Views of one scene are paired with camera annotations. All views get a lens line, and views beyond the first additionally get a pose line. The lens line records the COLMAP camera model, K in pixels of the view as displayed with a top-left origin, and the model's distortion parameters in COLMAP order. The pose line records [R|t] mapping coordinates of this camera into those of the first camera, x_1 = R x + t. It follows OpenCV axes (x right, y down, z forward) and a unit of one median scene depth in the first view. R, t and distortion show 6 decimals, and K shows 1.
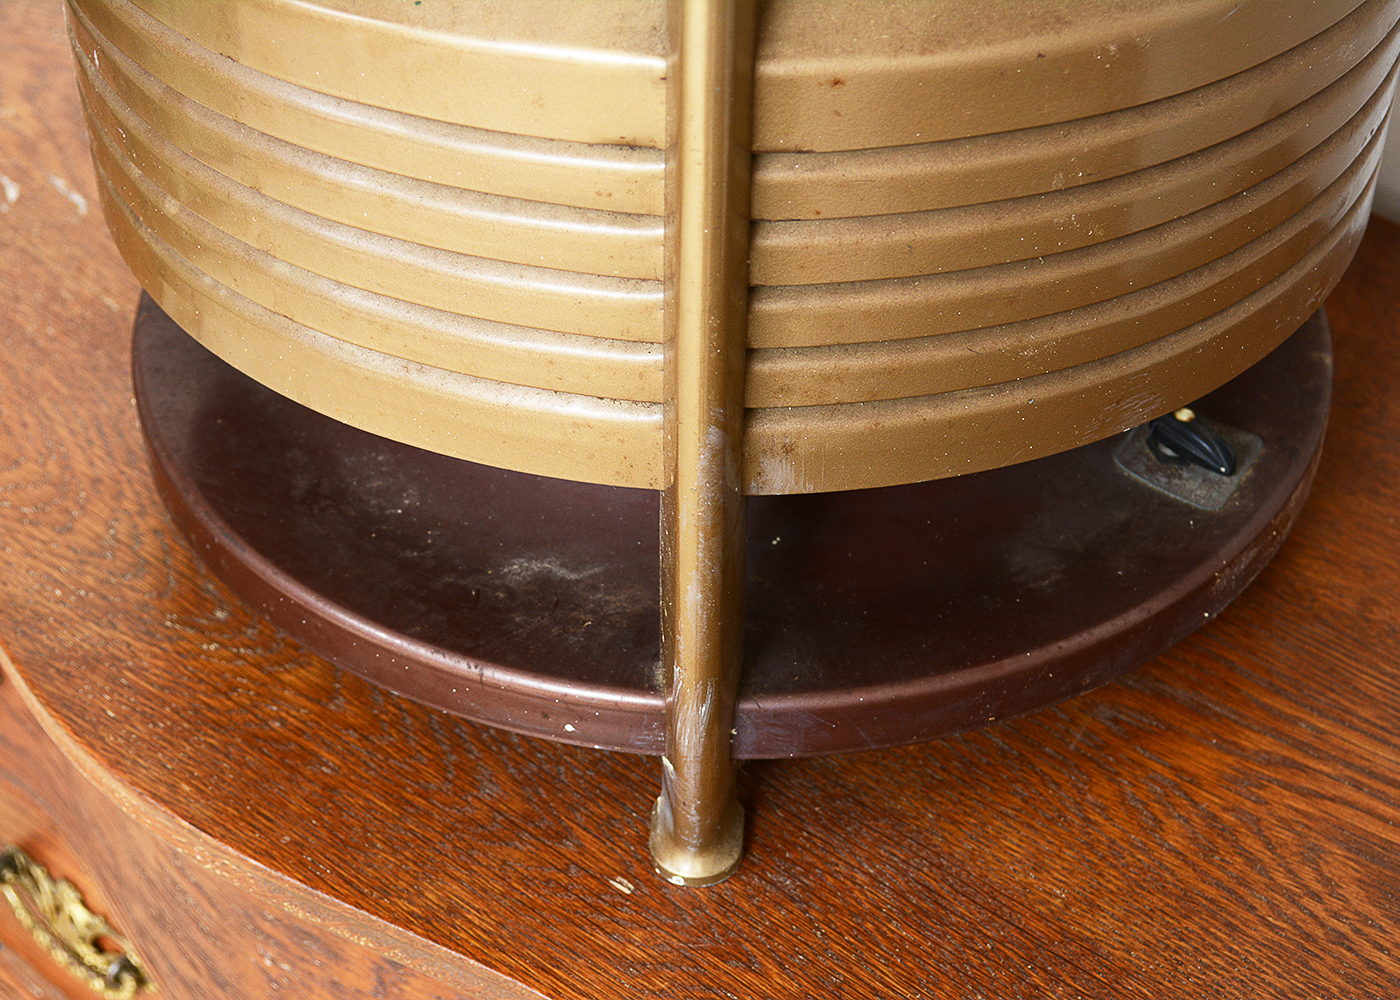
lens RADIAL K [[2535.2, 0, 700.2], [0, 2535.2, 500.2], [0, 0, 1]] dist [0.014772, 0.000000]
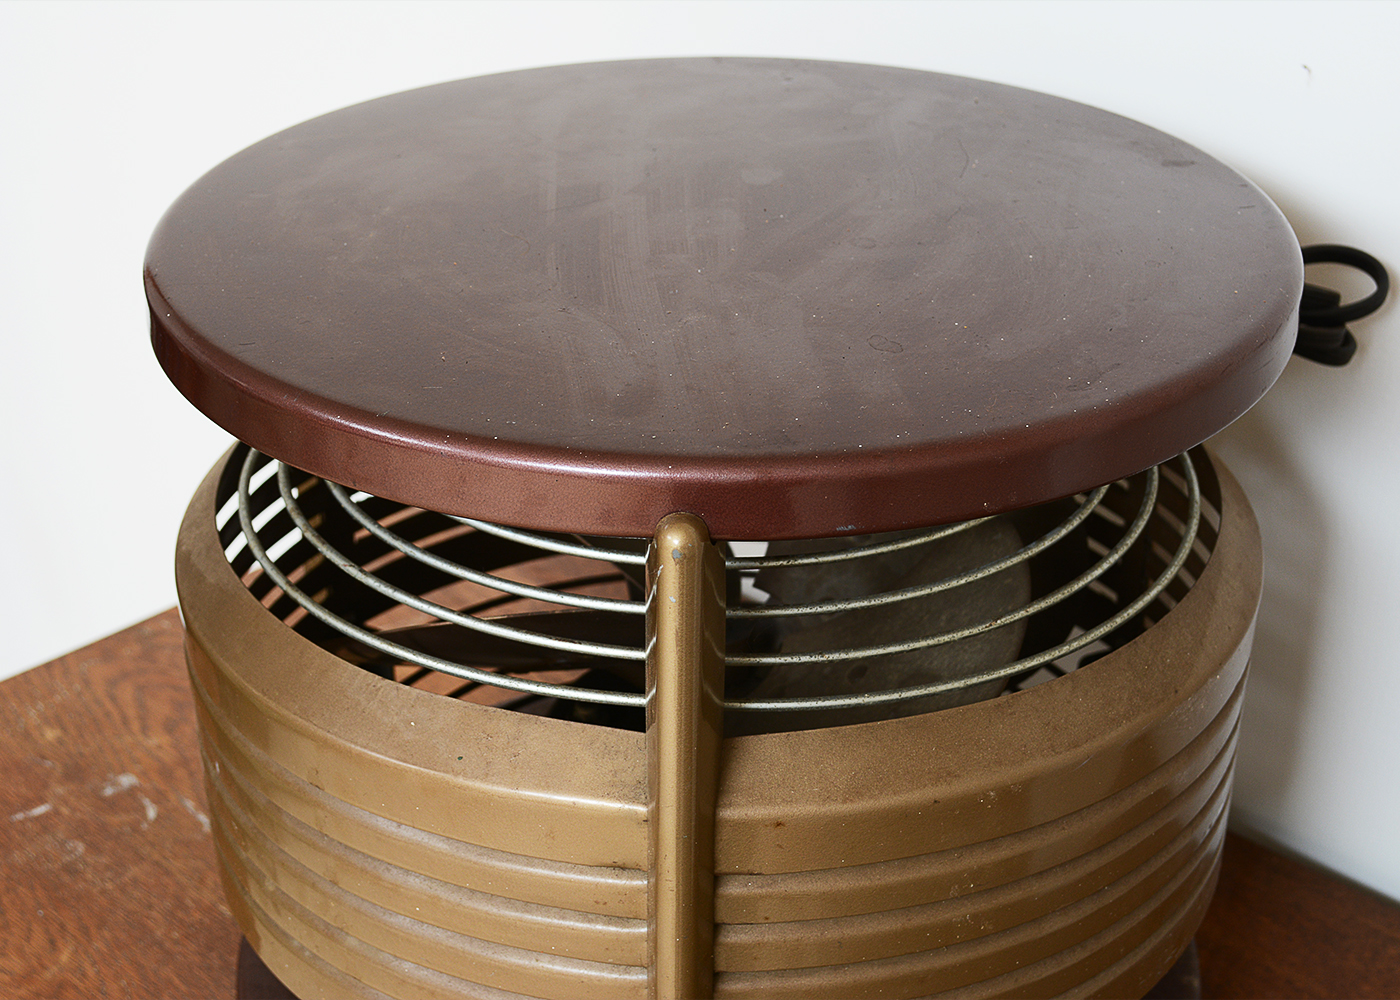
lens RADIAL K [[2156.3, 0, 699.8], [0, 2156.3, 499.8], [0, 0, 1]] dist [-0.012659, 0.000000]
pose [[0.999813, 0.002644, -0.019149, 0.031349], [-0.006354, 0.980506, -0.196385, -0.101535], [0.018256, 0.196470, 0.980340, -0.109203]]
